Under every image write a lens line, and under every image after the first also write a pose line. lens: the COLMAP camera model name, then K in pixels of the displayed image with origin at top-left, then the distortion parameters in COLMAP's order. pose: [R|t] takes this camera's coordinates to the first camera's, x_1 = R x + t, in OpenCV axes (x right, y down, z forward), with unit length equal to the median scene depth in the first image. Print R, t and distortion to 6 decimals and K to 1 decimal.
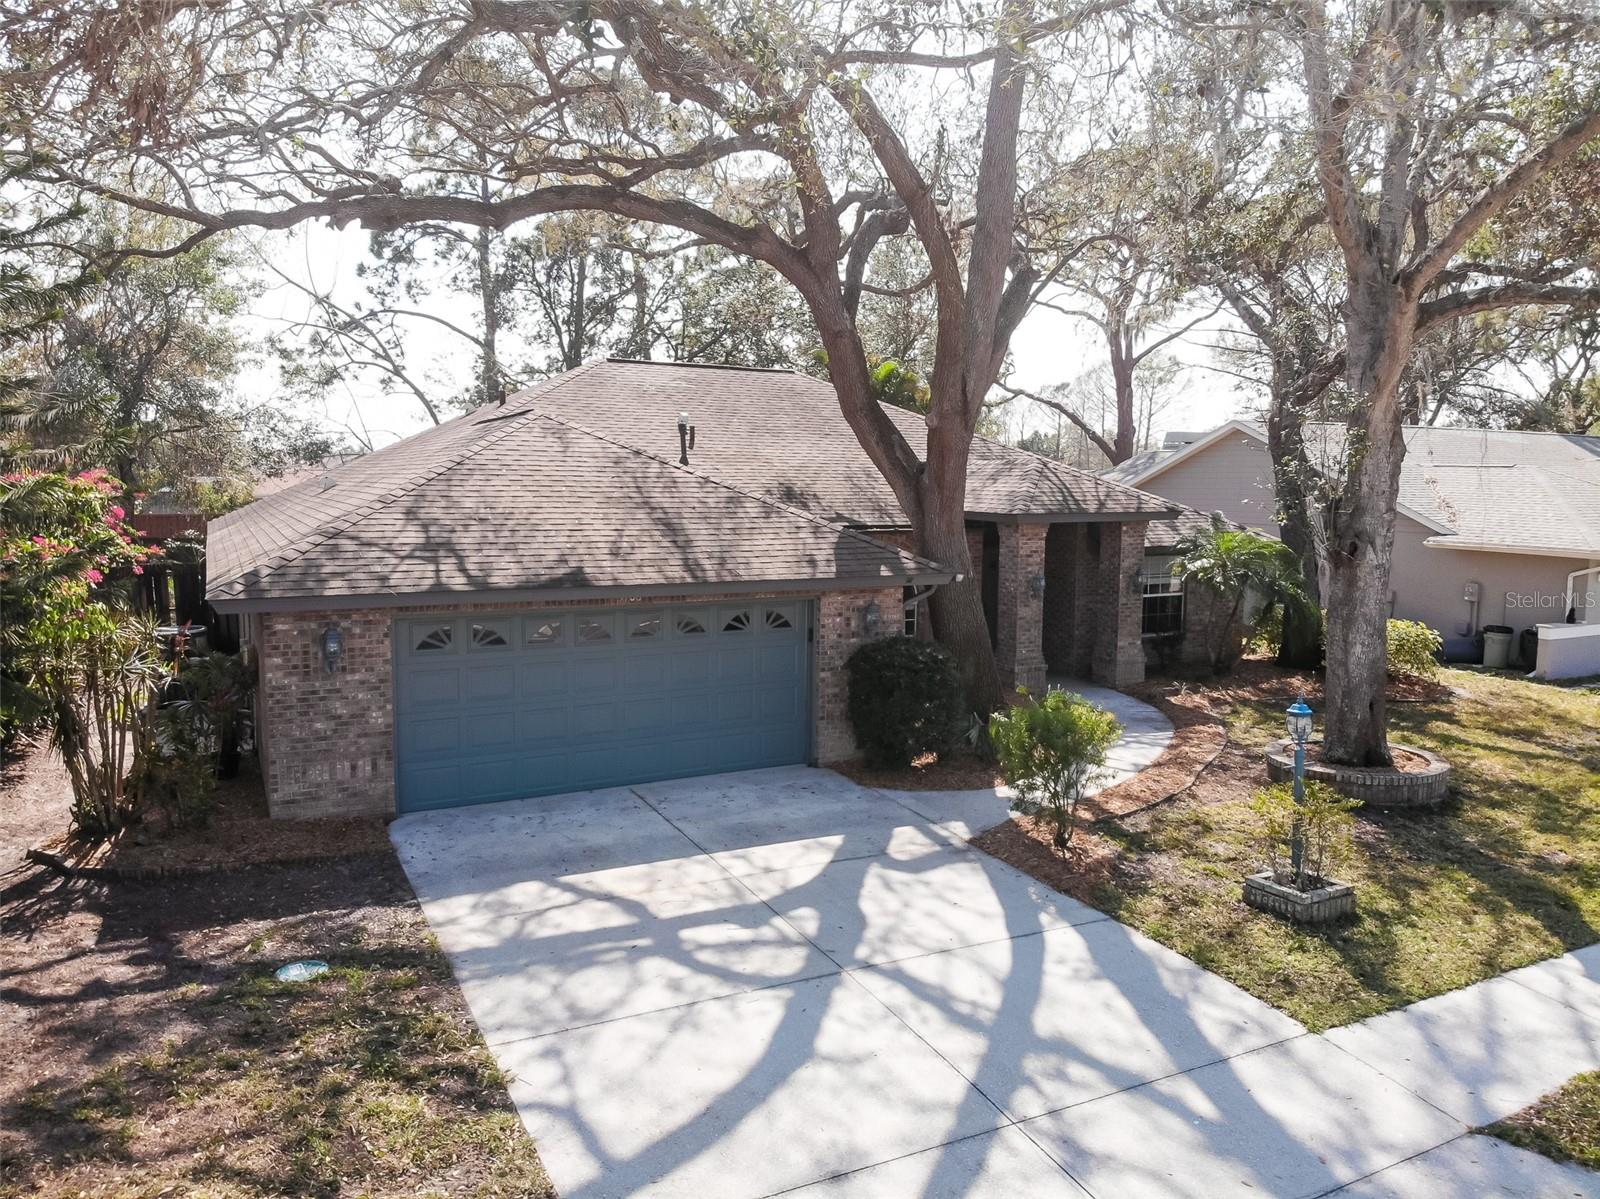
lens RADIAL K [[1170.9, 0, 801.6], [0, 1170.9, 592.3], [0, 0, 1]] dist [0.060473, -0.168869]
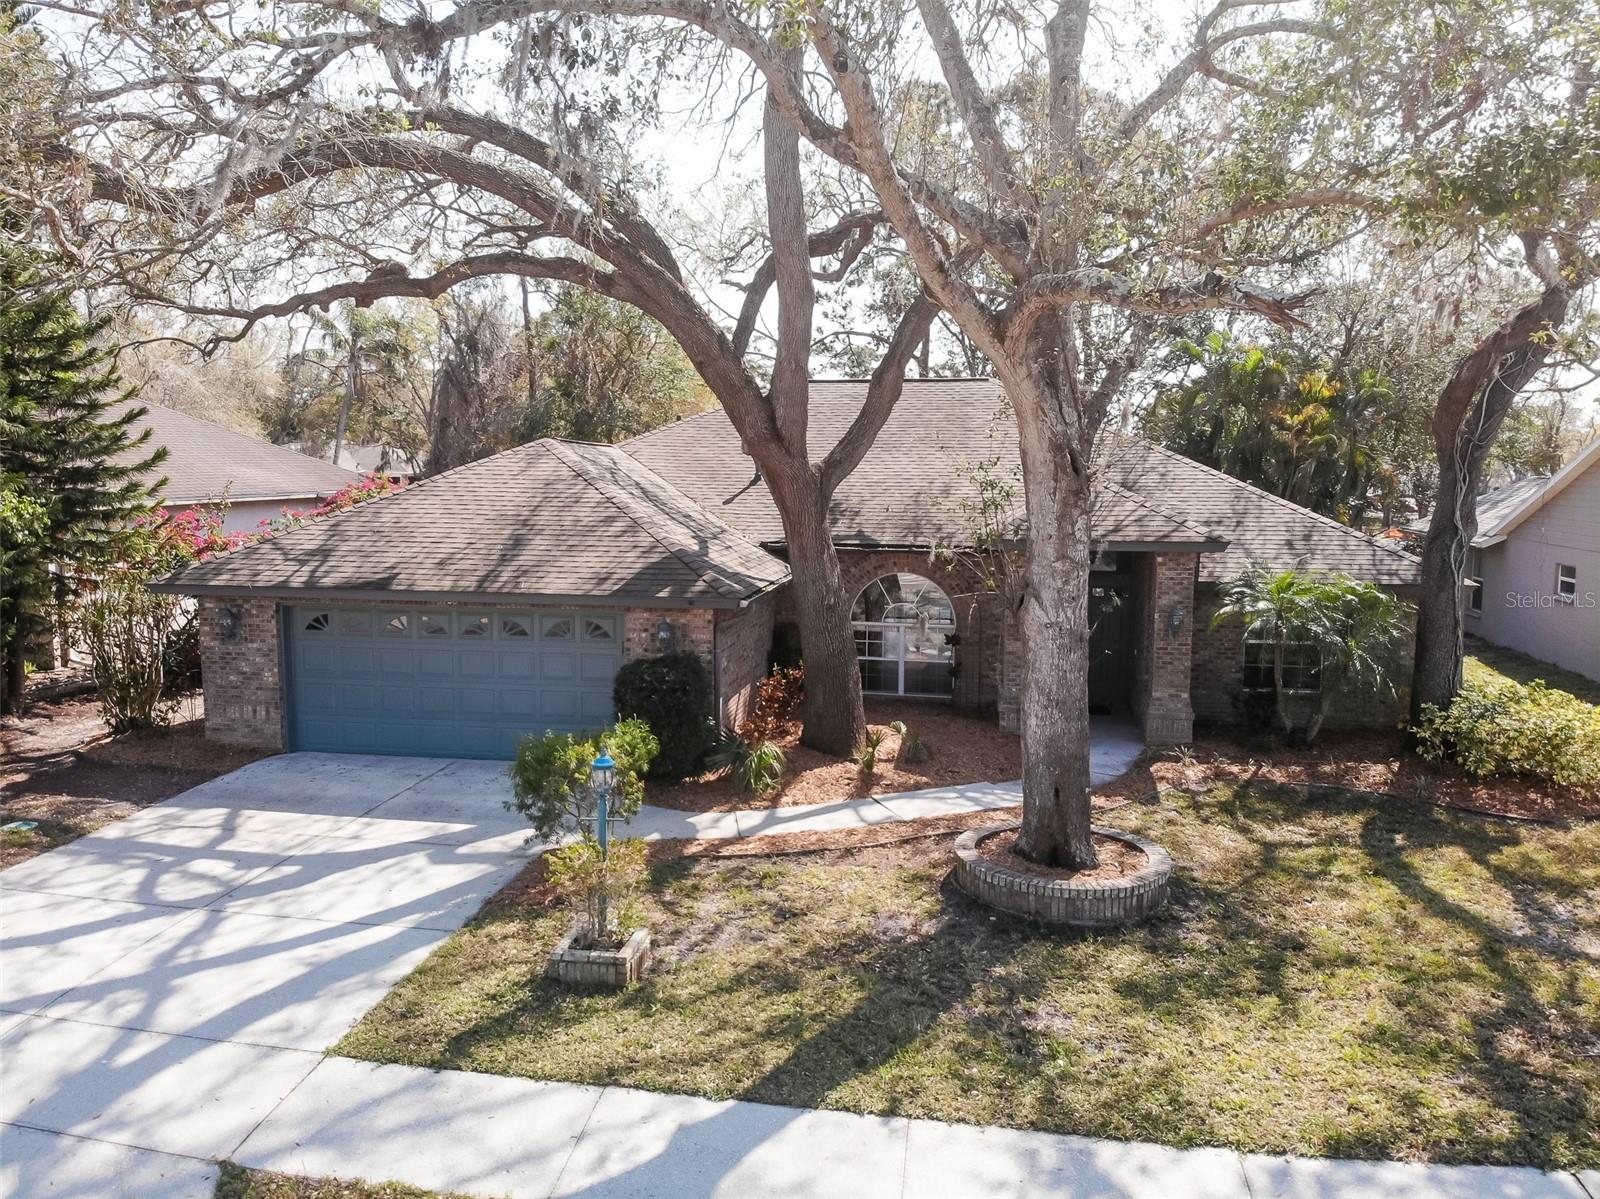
lens RADIAL K [[1170.9, 0, 801.6], [0, 1170.9, 592.3], [0, 0, 1]] dist [0.060473, -0.168869]
pose [[0.808246, 0.062871, -0.585479, 1.100812], [-0.057820, 0.997952, 0.027345, -0.075644], [0.585999, 0.011750, 0.810226, 0.309856]]
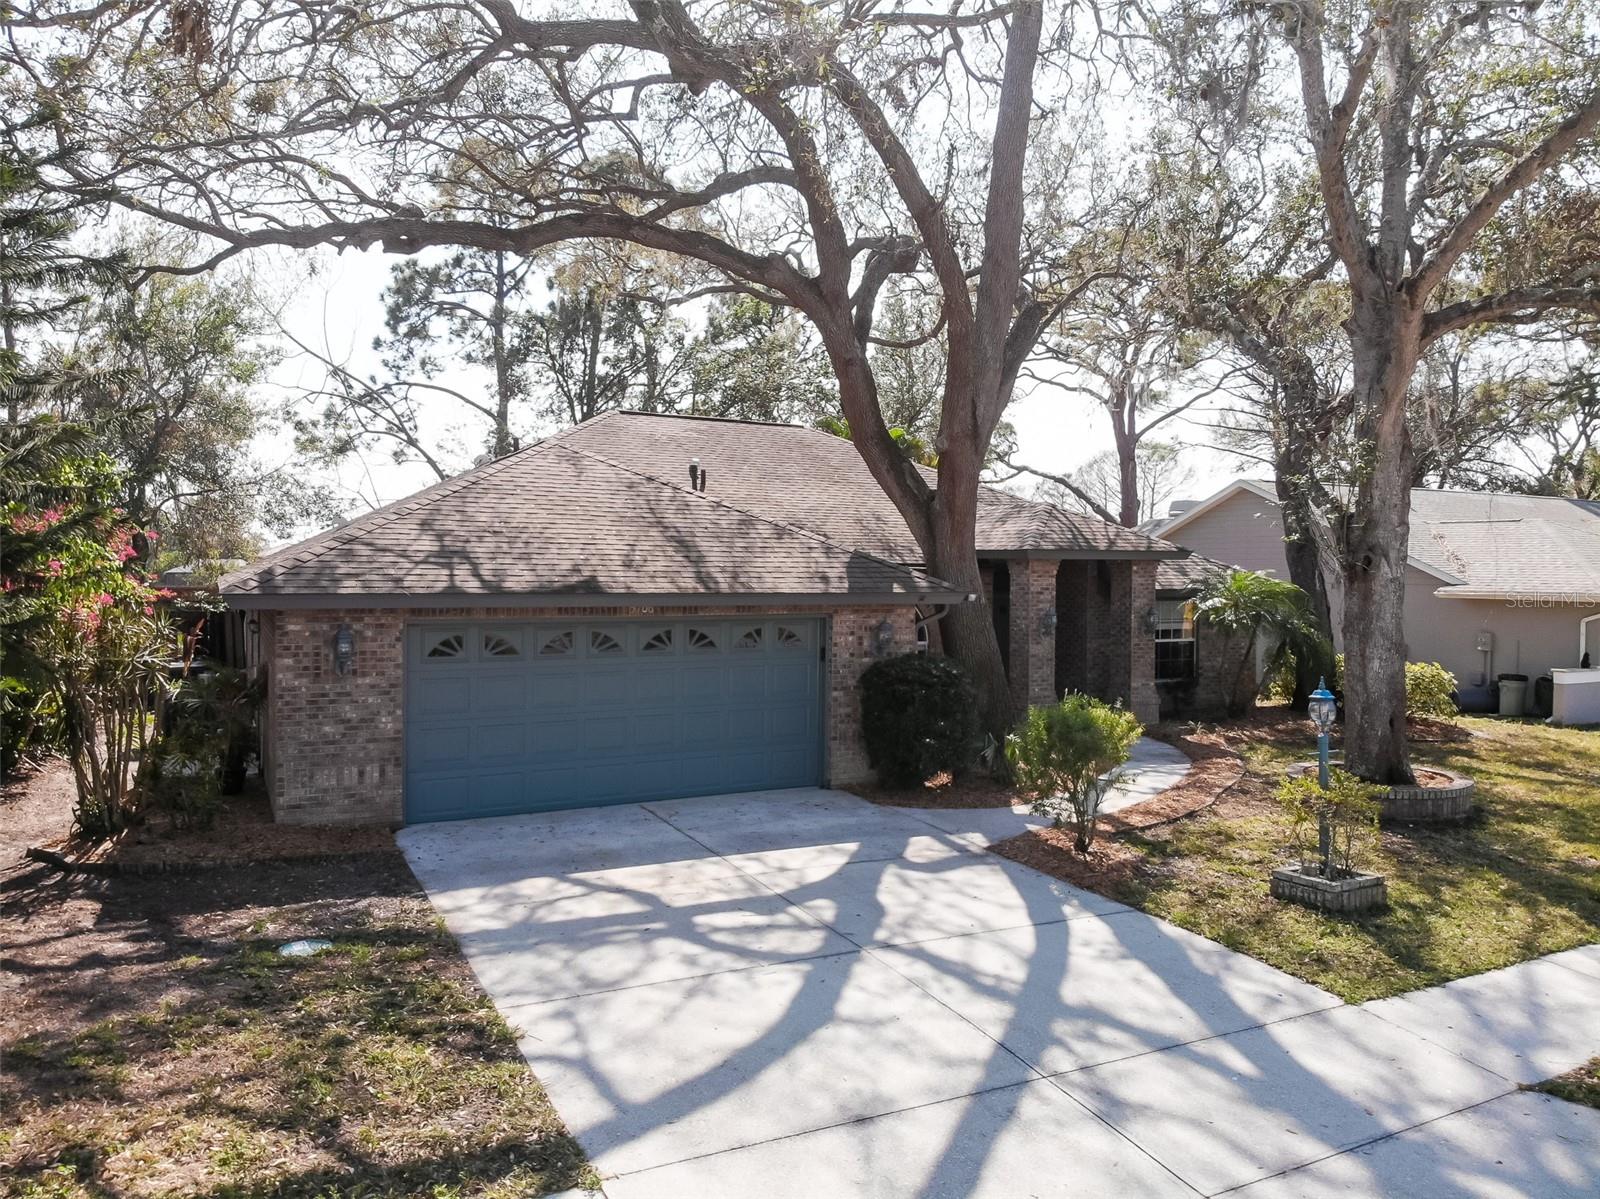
lens RADIAL K [[1170.9, 0, 801.6], [0, 1170.9, 592.3], [0, 0, 1]] dist [0.060473, -0.168869]
pose [[0.999991, -0.000643, -0.004082, -0.009229], [0.000308, 0.996653, -0.081742, 0.092939], [0.004121, 0.081740, 0.996645, 0.007596]]
